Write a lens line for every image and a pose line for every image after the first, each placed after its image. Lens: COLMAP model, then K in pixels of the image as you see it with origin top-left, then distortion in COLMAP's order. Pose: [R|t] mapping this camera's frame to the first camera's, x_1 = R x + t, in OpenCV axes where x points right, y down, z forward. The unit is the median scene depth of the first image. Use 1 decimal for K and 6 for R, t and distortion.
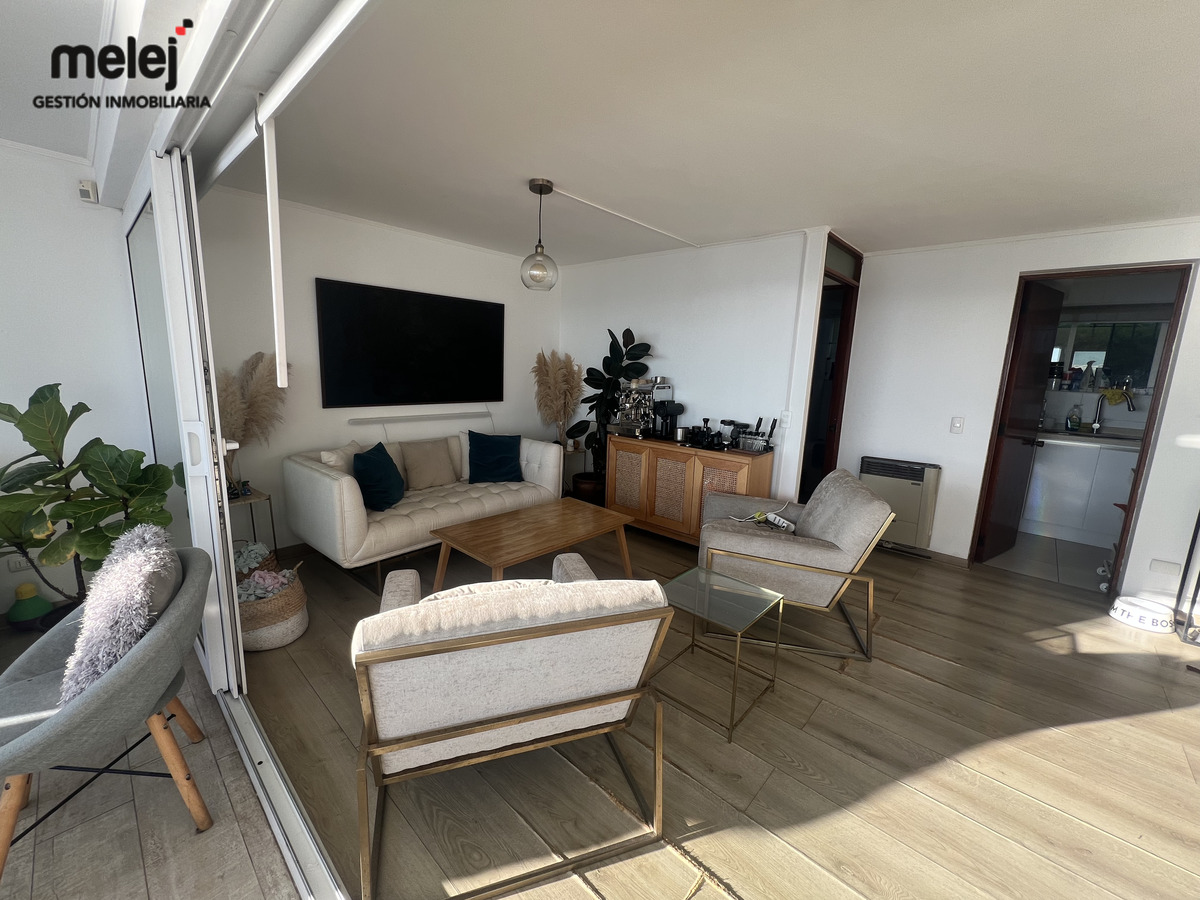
lens RADIAL K [[477.7, 0, 598.7], [0, 477.7, 449.1], [0, 0, 1]] dist [-0.003046, 0.000766]
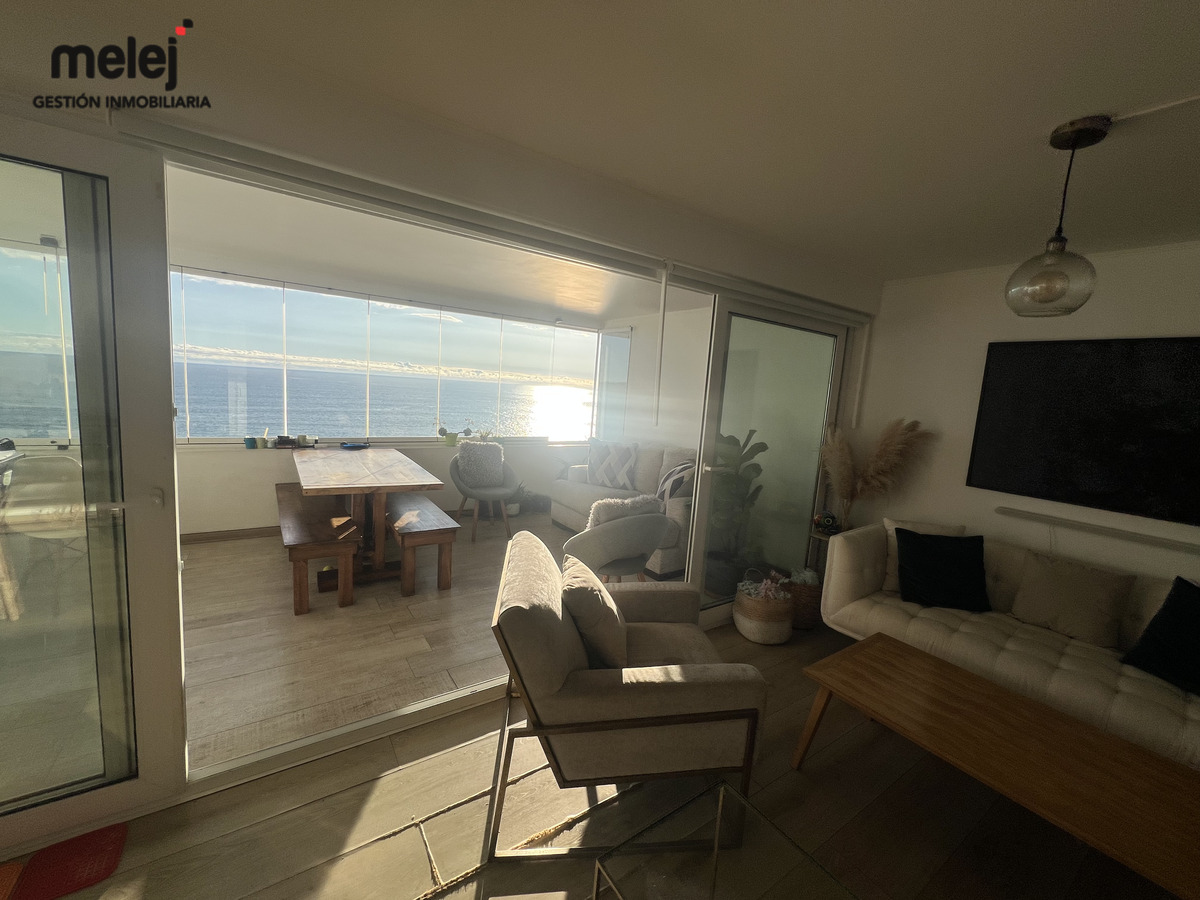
lens RADIAL K [[477.7, 0, 598.0], [0, 477.7, 447.8], [0, 0, 1]] dist [-0.003046, 0.000766]
pose [[-0.223953, 0.068236, -0.972208, 0.737999], [-0.247985, 0.960723, 0.124555, -0.159252], [0.942522, 0.268988, -0.198235, 0.867355]]
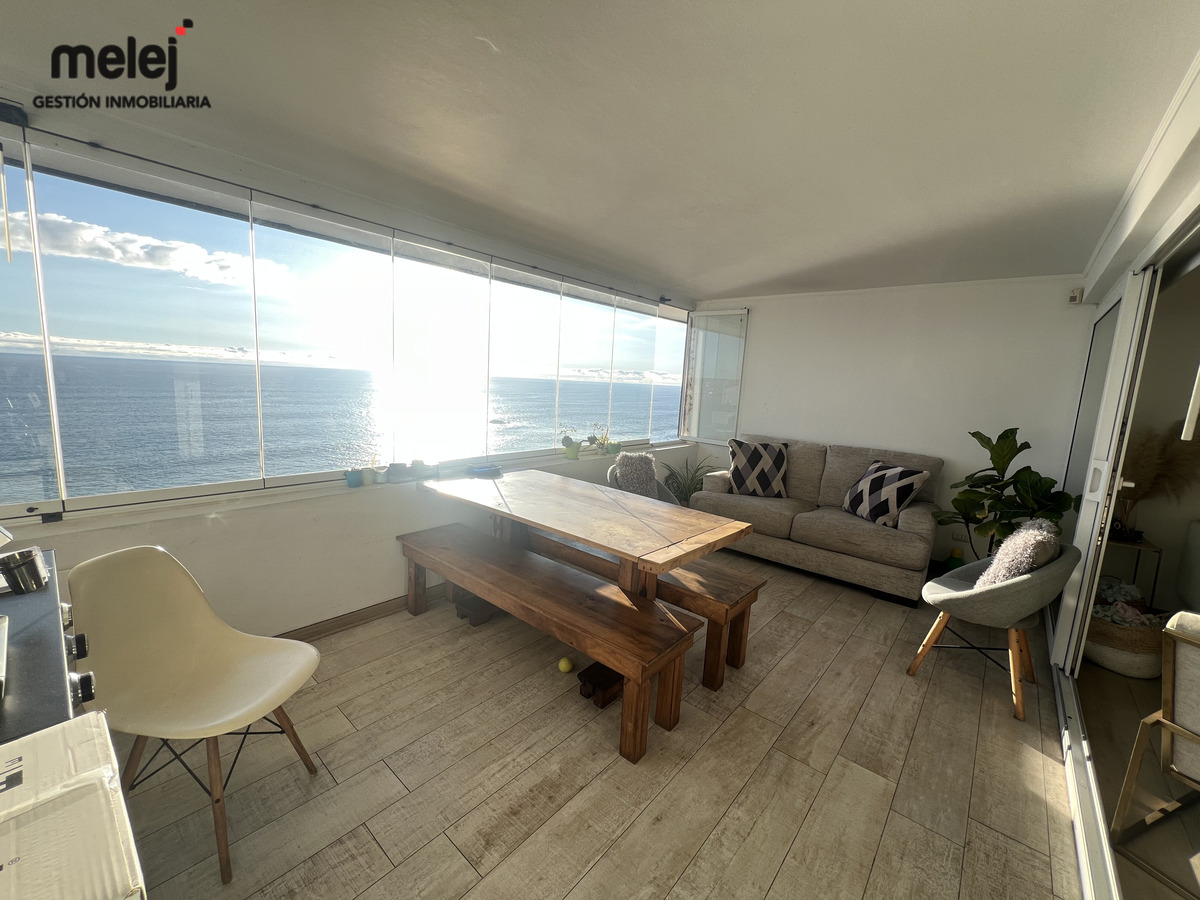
lens RADIAL K [[477.7, 0, 597.4], [0, 477.7, 447.5], [0, 0, 1]] dist [-0.003046, 0.000766]
pose [[0.026847, 0.103726, -0.994244, 0.401953], [-0.227704, 0.969090, 0.094953, 0.091206], [0.973360, 0.223844, 0.049636, -0.415269]]
